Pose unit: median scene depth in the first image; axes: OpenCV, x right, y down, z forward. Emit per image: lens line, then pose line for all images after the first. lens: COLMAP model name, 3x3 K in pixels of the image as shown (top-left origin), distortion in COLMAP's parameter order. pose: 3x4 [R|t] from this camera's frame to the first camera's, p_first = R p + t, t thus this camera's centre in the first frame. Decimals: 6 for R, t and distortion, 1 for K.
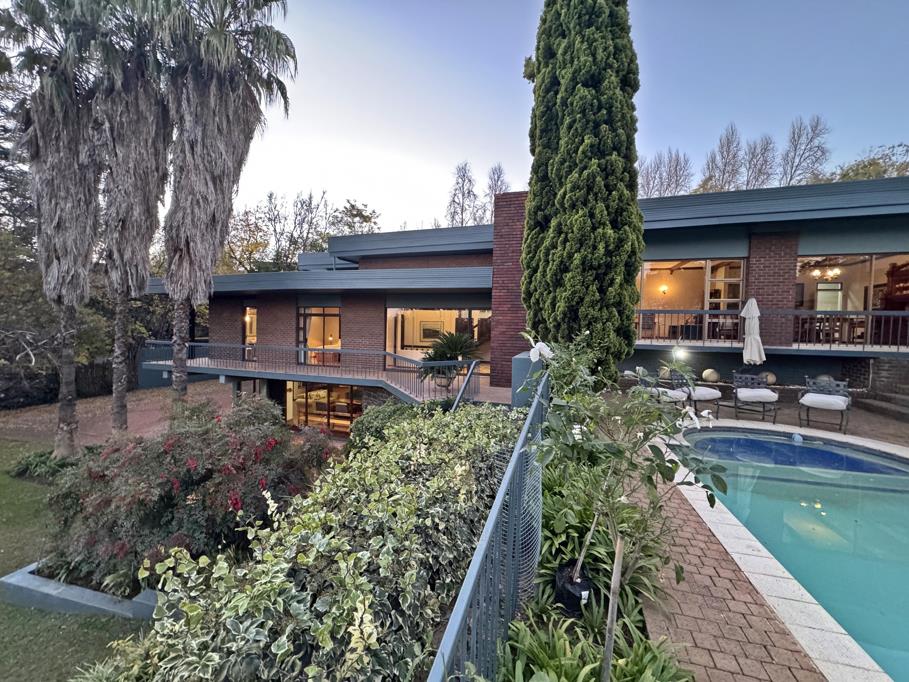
lens RADIAL K [[361.8, 0, 456.4], [0, 361.8, 343.8], [0, 0, 1]] dist [0.000472, -0.000290]
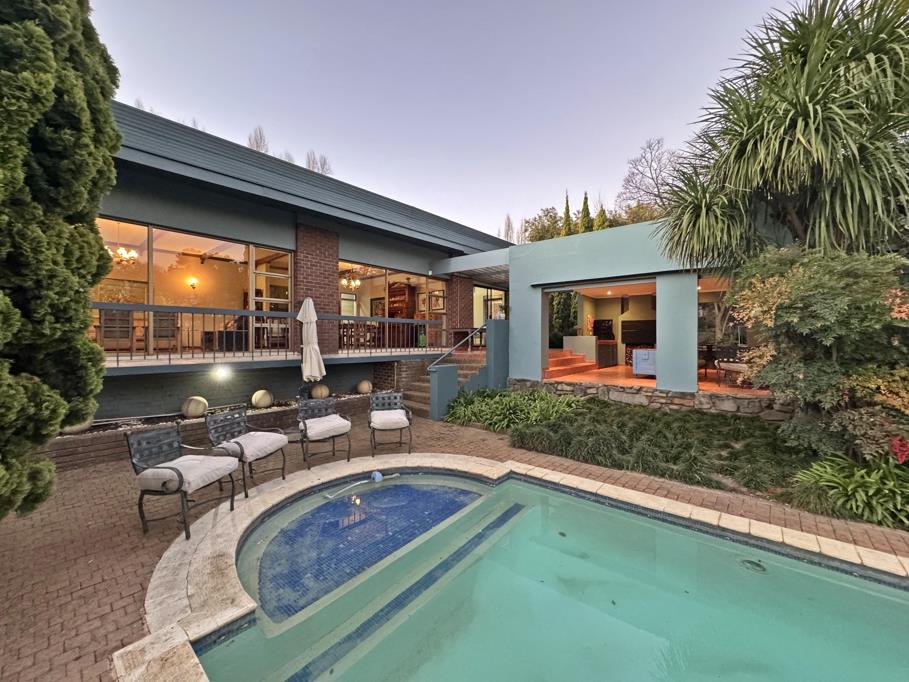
lens RADIAL K [[361.8, 0, 455.1], [0, 361.8, 339.6], [0, 0, 1]] dist [0.000472, -0.000290]
pose [[0.419347, -0.020801, 0.907587, 0.188777], [0.040301, 0.999178, 0.004280, -0.020196], [-0.906931, 0.034782, 0.419841, 0.311986]]
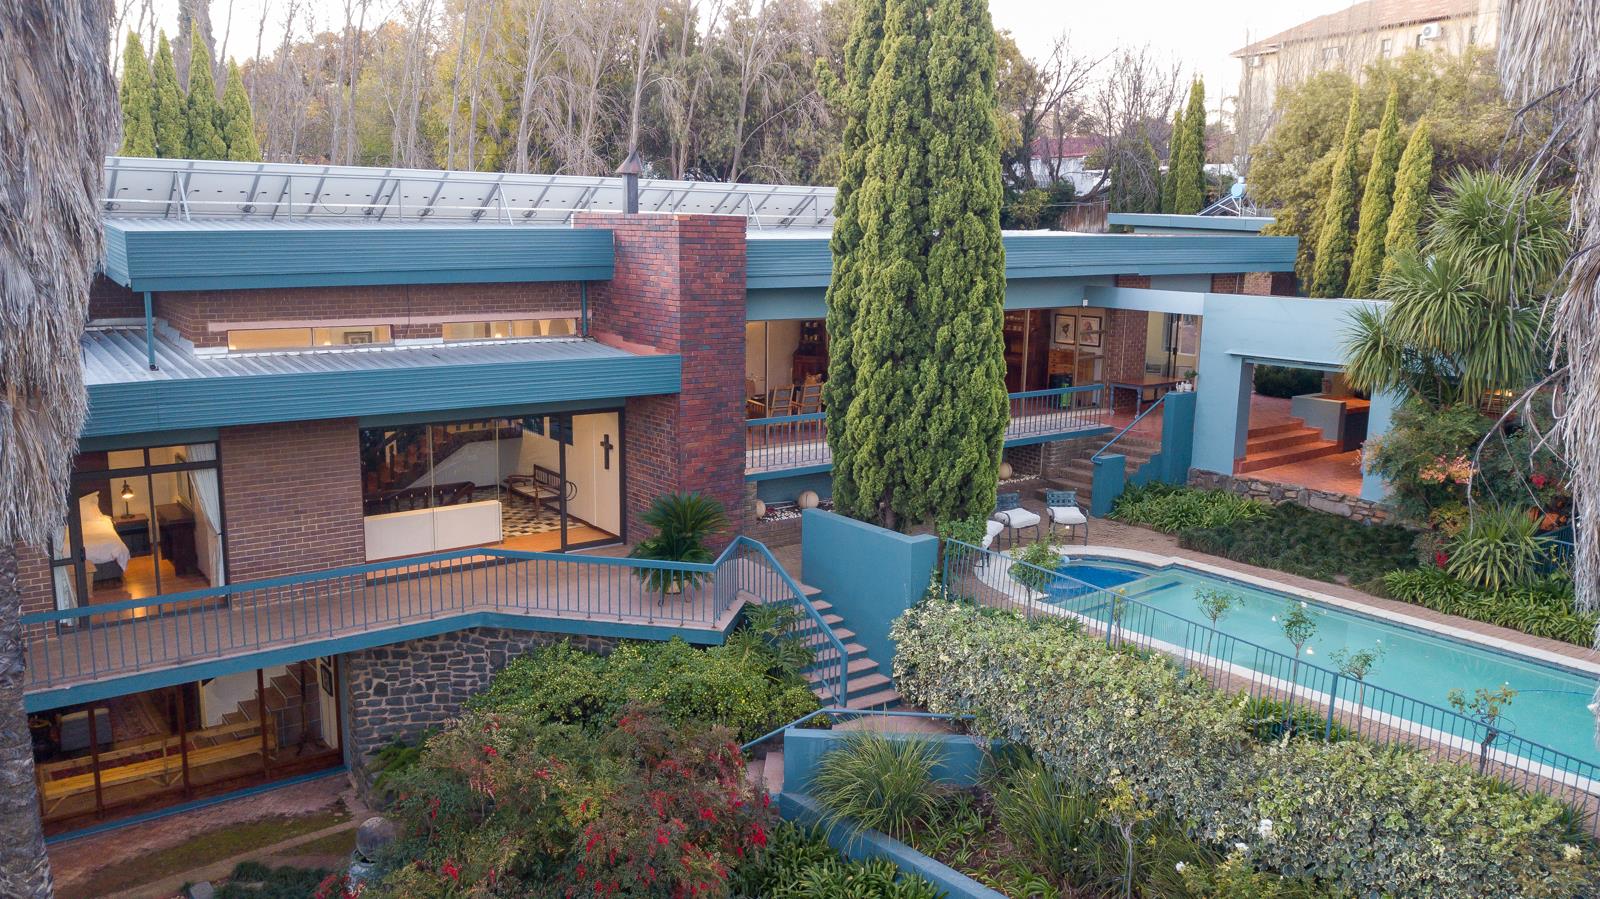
lens RADIAL K [[1136.8, 0, 801.2], [0, 1136.8, 450.1], [0, 0, 1]] dist [-0.014100, -0.005030]
pose [[0.611881, -0.154994, 0.775615, -1.206795], [0.027963, 0.984238, 0.174624, -0.384220], [-0.790456, -0.085160, 0.606570, -0.202388]]
